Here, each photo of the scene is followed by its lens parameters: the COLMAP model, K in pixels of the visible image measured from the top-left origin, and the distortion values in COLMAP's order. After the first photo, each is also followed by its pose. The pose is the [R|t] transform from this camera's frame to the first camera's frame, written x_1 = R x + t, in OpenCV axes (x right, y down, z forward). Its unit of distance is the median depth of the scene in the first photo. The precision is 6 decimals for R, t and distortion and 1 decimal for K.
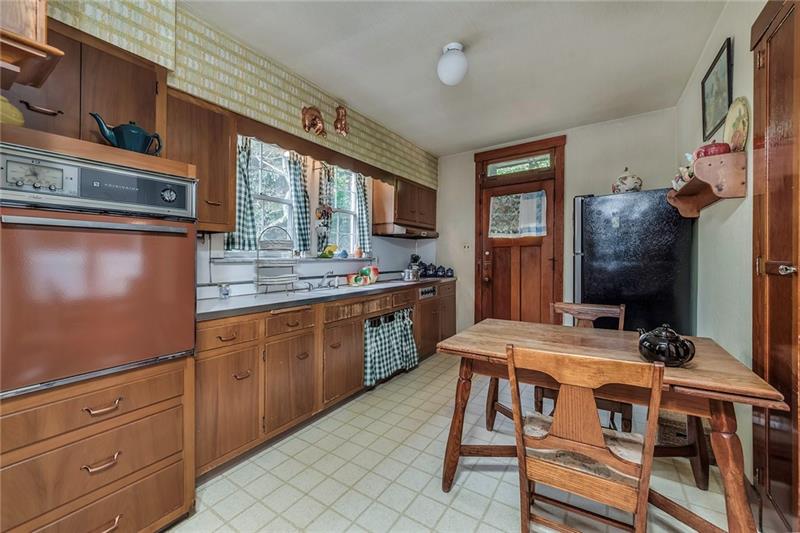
lens RADIAL K [[305.4, 0, 397.9], [0, 305.4, 261.3], [0, 0, 1]] dist [-0.001121, -0.000173]
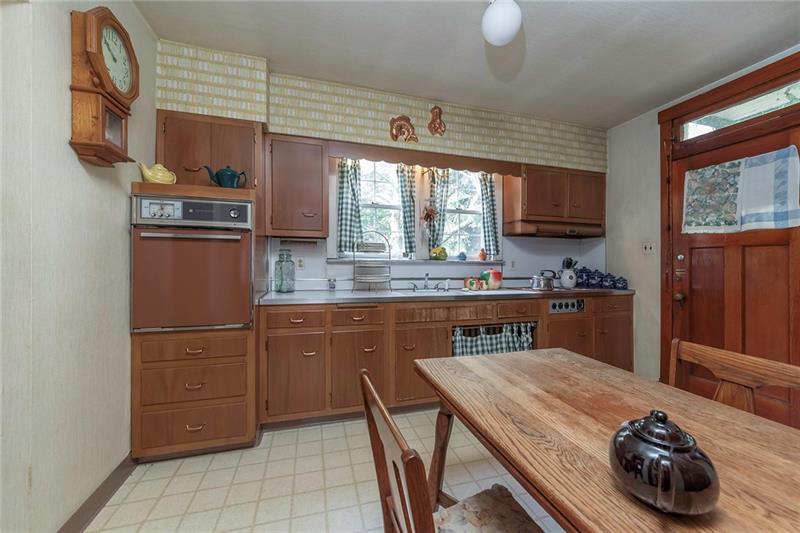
lens RADIAL K [[310.7, 0, 402.9], [0, 310.7, 261.7], [0, 0, 1]] dist [0.000911, -0.000096]
pose [[0.790006, 0.018524, -0.612819, 0.288259], [-0.023611, 0.999721, -0.000218, -0.002961], [0.612645, 0.014642, 0.790223, 0.123388]]
